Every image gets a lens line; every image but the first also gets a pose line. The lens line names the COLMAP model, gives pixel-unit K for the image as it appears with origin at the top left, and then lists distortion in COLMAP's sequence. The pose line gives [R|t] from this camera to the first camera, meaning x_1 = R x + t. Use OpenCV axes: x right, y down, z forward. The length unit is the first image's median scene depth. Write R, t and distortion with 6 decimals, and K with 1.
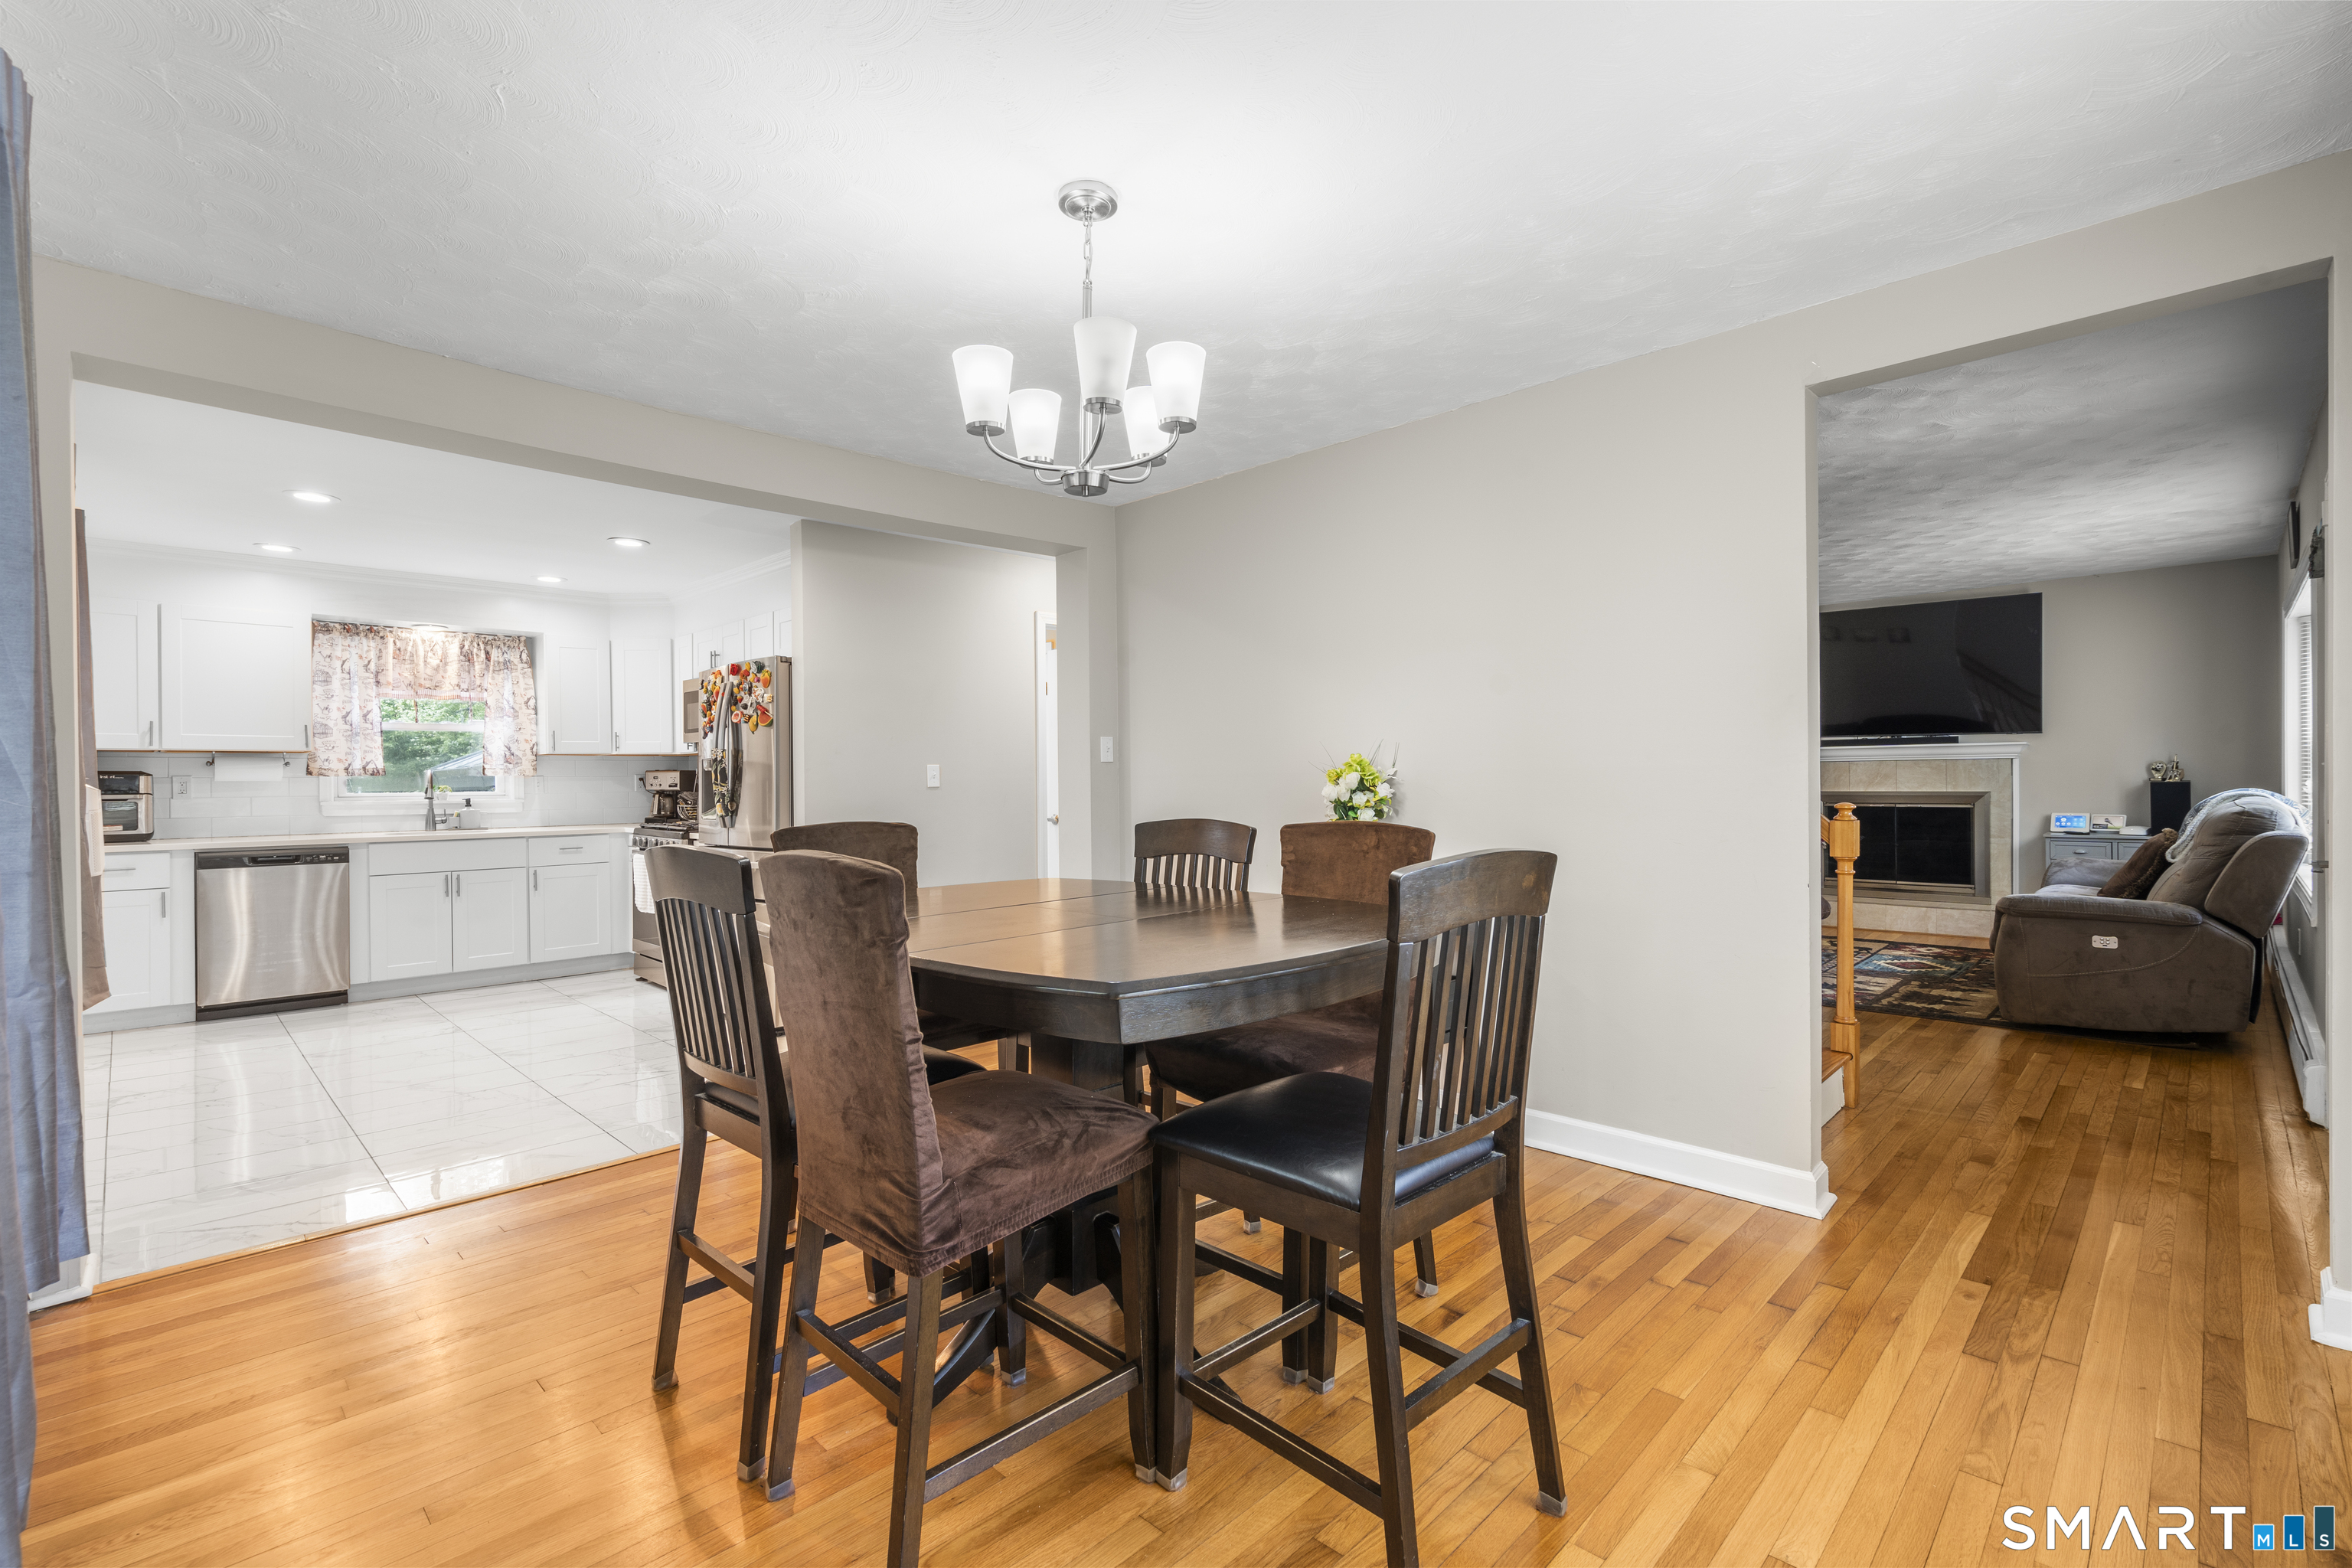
lens RADIAL K [[1054.2, 0, 1184.1], [0, 1054.2, 786.3], [0, 0, 1]] dist [-0.001661, 0.001678]
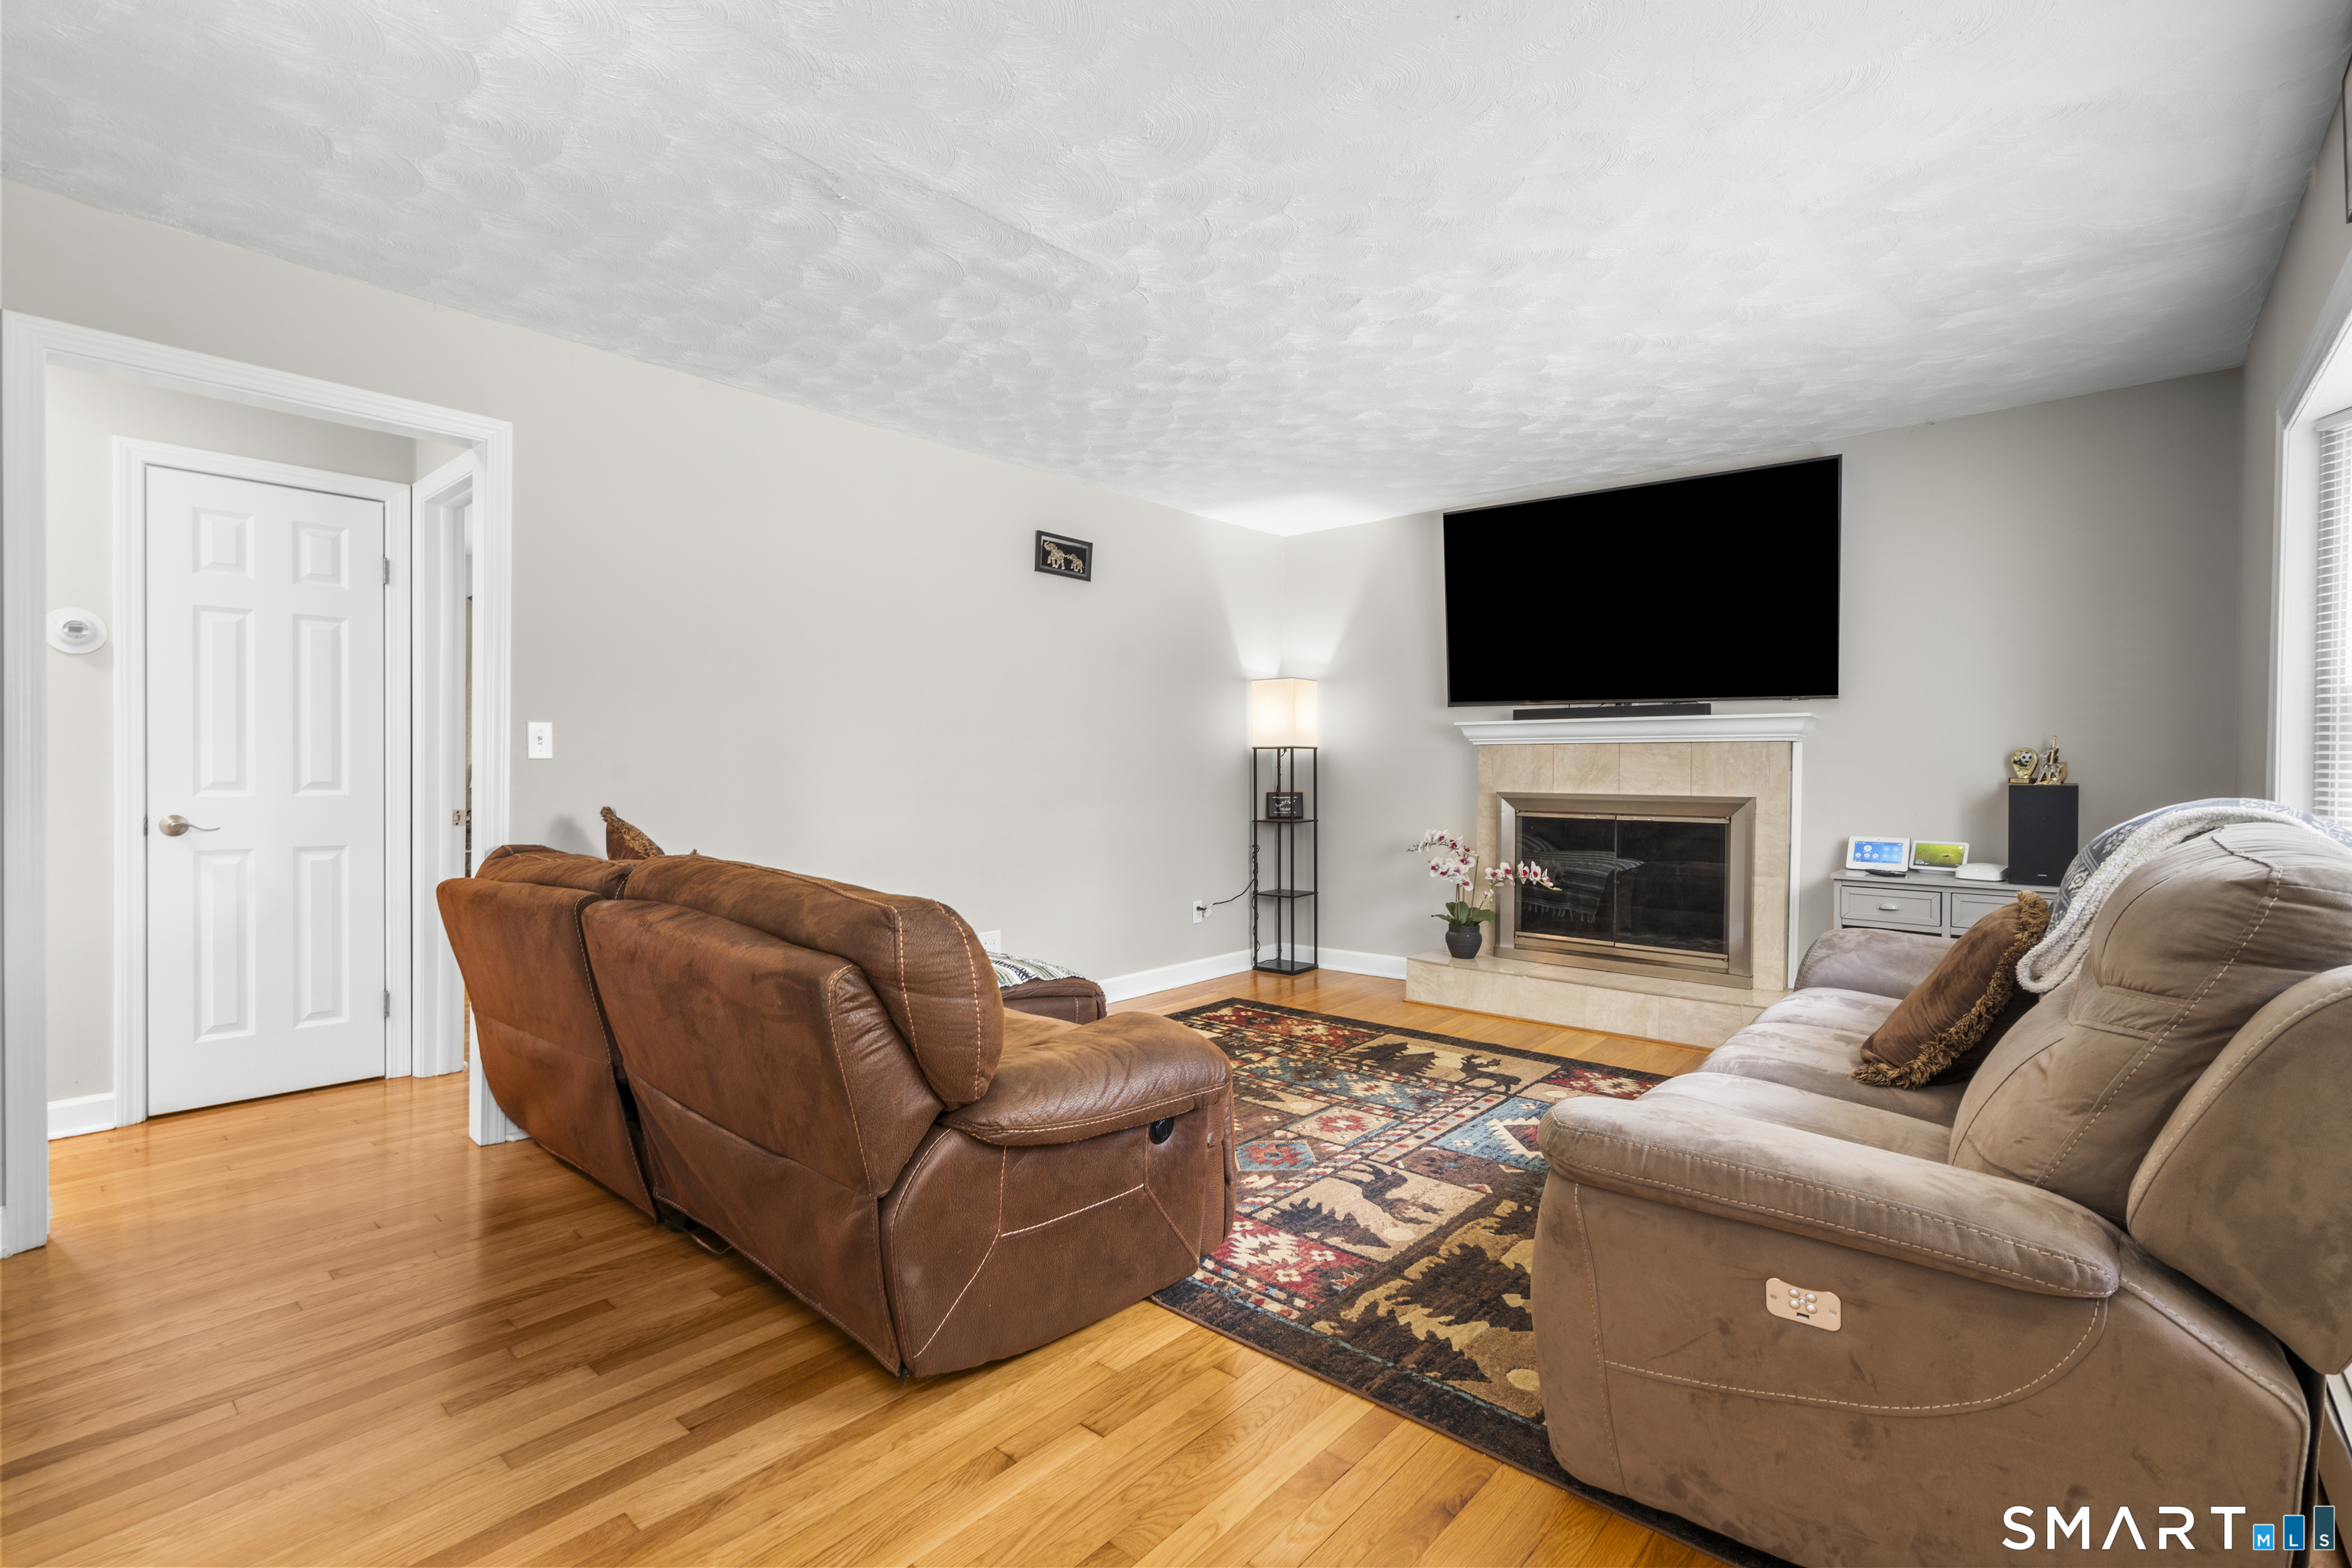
lens RADIAL K [[1054.2, 0, 1174.7], [0, 1054.2, 783.0], [0, 0, 1]] dist [-0.001661, 0.001678]
pose [[0.998310, 0.020721, 0.054290, 0.408337], [-0.020963, 0.999773, 0.003887, 0.001496], [-0.054197, -0.005019, 0.998518, 0.429712]]
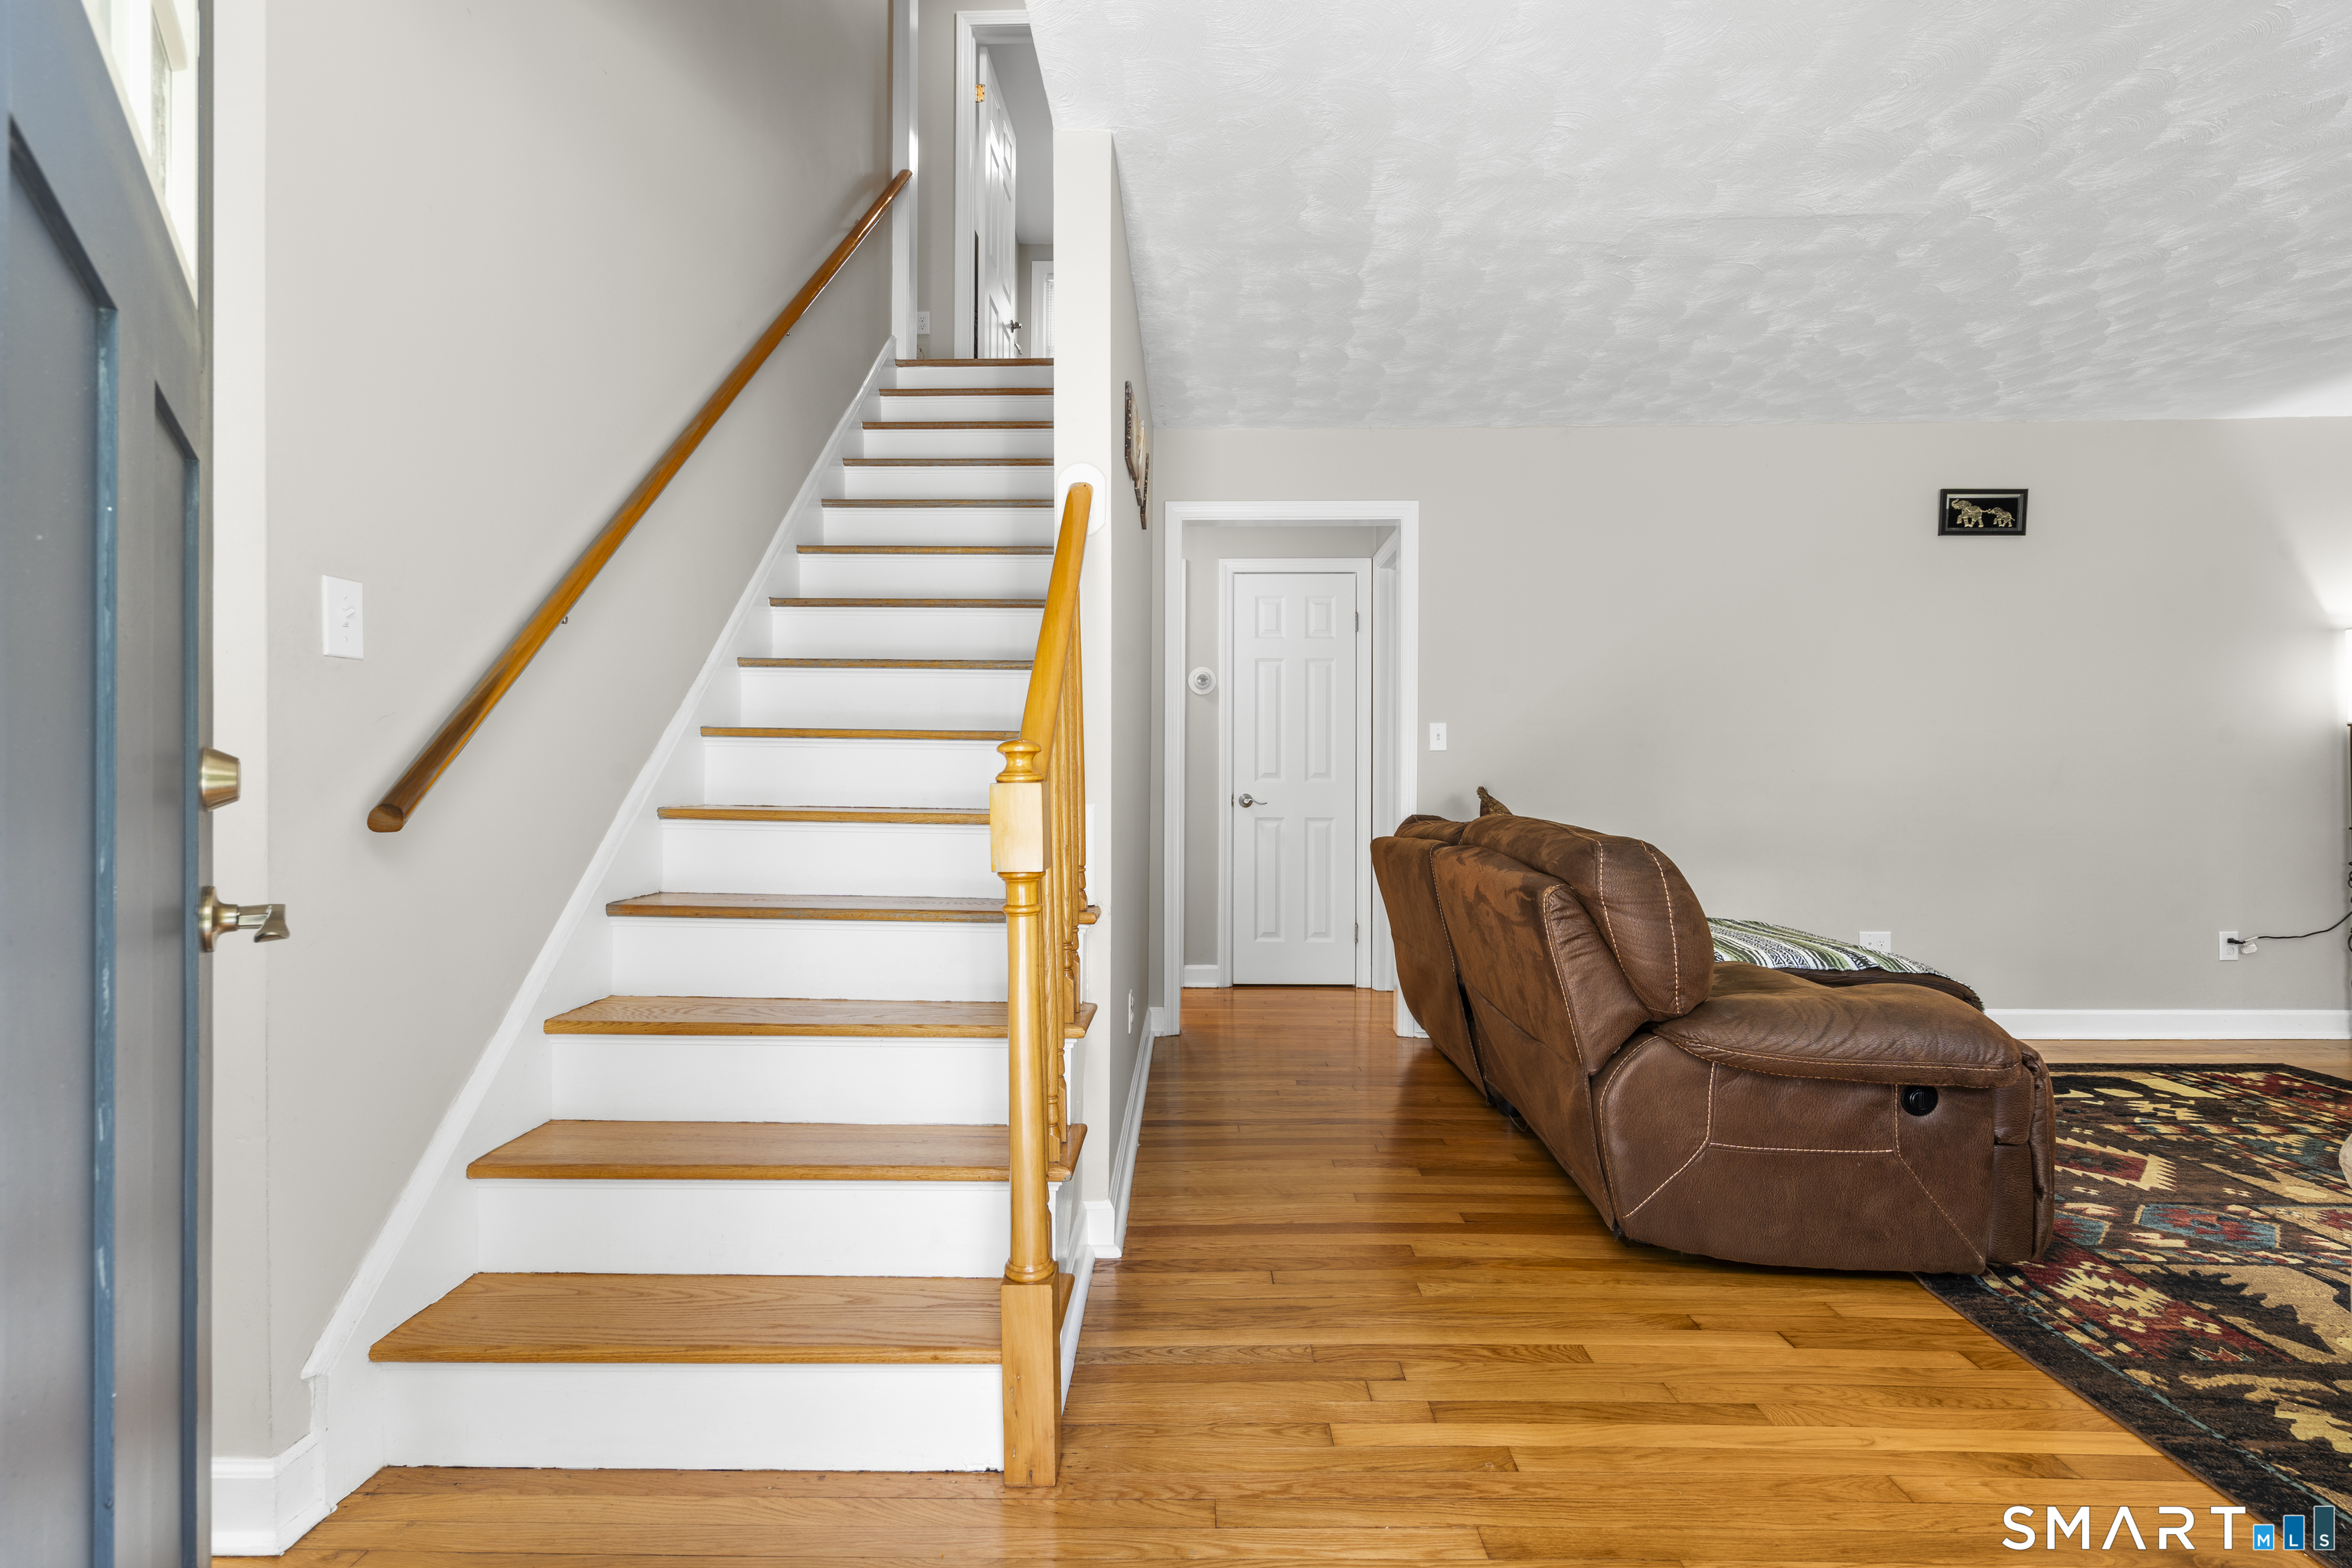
lens RADIAL K [[1054.2, 0, 1179.8], [0, 1054.2, 784.0], [0, 0, 1]] dist [-0.001661, 0.001678]
pose [[0.688200, 0.016839, -0.725325, 0.482161], [-0.016977, 0.999831, 0.007103, 0.013941], [0.725322, 0.007425, 0.688370, 0.387036]]
